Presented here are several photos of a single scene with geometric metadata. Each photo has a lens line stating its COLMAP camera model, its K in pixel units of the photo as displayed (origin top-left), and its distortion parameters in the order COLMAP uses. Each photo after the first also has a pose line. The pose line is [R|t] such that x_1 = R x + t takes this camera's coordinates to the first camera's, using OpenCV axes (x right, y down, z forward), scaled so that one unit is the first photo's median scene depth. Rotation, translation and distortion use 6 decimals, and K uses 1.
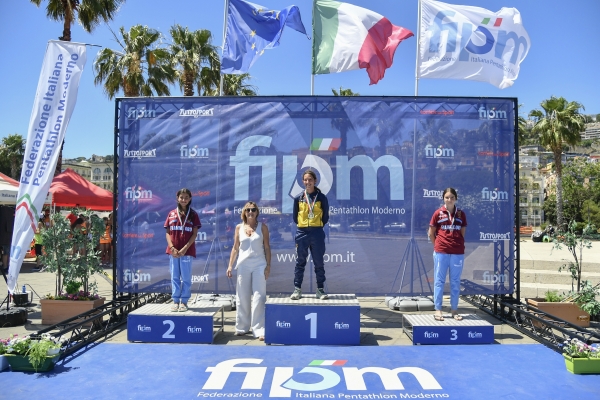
lens RADIAL K [[432.2, 0, 306.2], [0, 432.2, 196.0], [0, 0, 1]] dist [-0.063696, -0.002947]
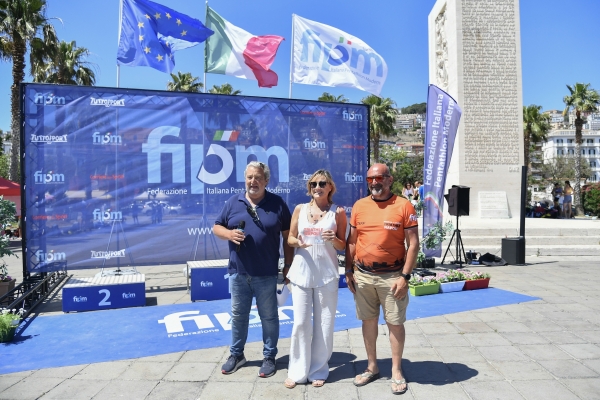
lens RADIAL K [[426.8, 0, 299.8], [0, 426.8, 191.0], [0, 0, 1]] dist [-0.059210, 0.002487]
pose [[0.931130, -0.012215, 0.364484, -0.201262], [0.001276, 0.999542, 0.030237, -0.001695], [-0.364686, -0.027689, 0.930719, -0.178100]]
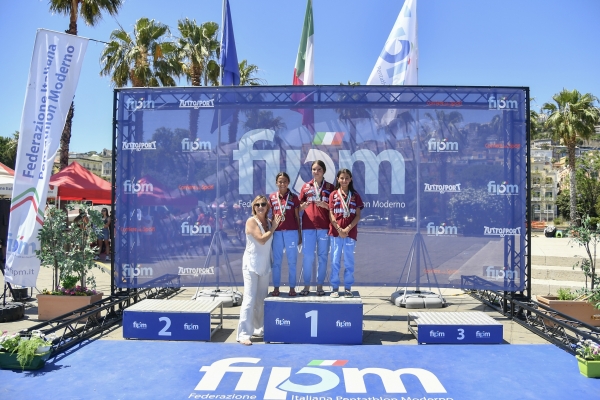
lens RADIAL K [[433.8, 0, 308.1], [0, 433.8, 192.8], [0, 0, 1]] dist [-0.065007, 0.001784]
pose [[0.999816, 0.001102, -0.019169, 0.017852], [-0.000987, 0.999981, 0.006043, 0.002616], [0.019175, -0.006023, 0.999798, 0.029488]]
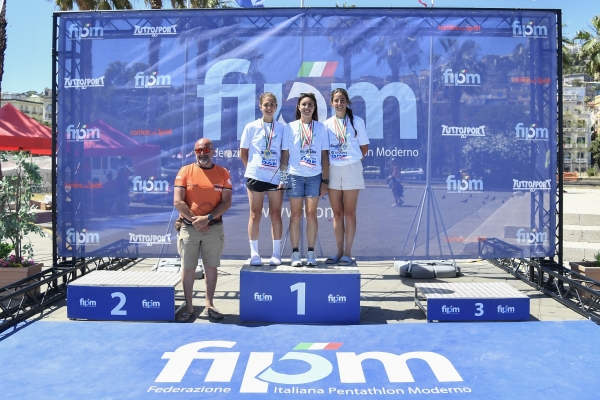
lens RADIAL K [[522.3, 0, 303.3], [0, 522.3, 149.5], [0, 0, 1]] dist [-0.065208, -0.001166]
pose [[0.999989, -0.004689, -0.000888, 0.018696], [0.004709, 0.999681, 0.024824, 0.003623], [0.000771, -0.024828, 0.999691, 0.042971]]
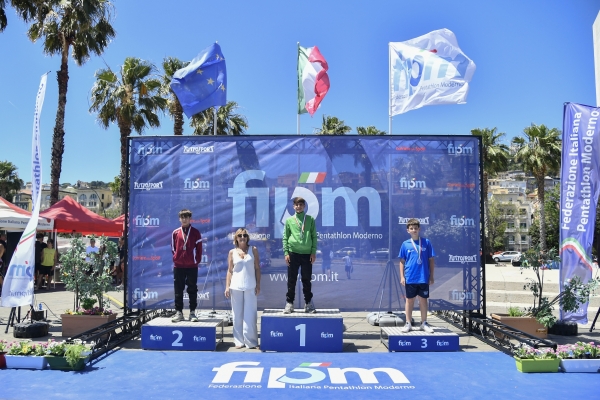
lens RADIAL K [[435.7, 0, 286.7], [0, 435.7, 208.1], [0, 0, 1]] dist [-0.070492, 0.001375]
pose [[0.999933, -0.001511, -0.011441, -0.009684], [0.001146, 0.999492, -0.031847, -0.002601], [0.011483, 0.031832, 0.999427, -0.146265]]
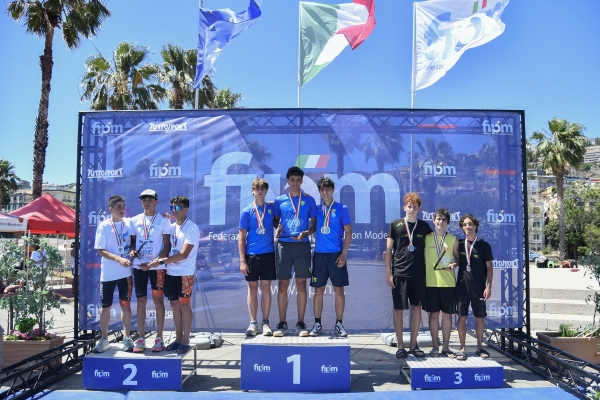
lens RADIAL K [[439.8, 0, 313.2], [0, 439.8, 212.8], [0, 0, 1]] dist [-0.062957, 0.003139]
pose [[0.999774, -0.005495, 0.020558, 0.027372], [0.005913, 0.999776, -0.020319, 0.003785], [-0.020442, 0.020436, 0.999582, 0.092593]]
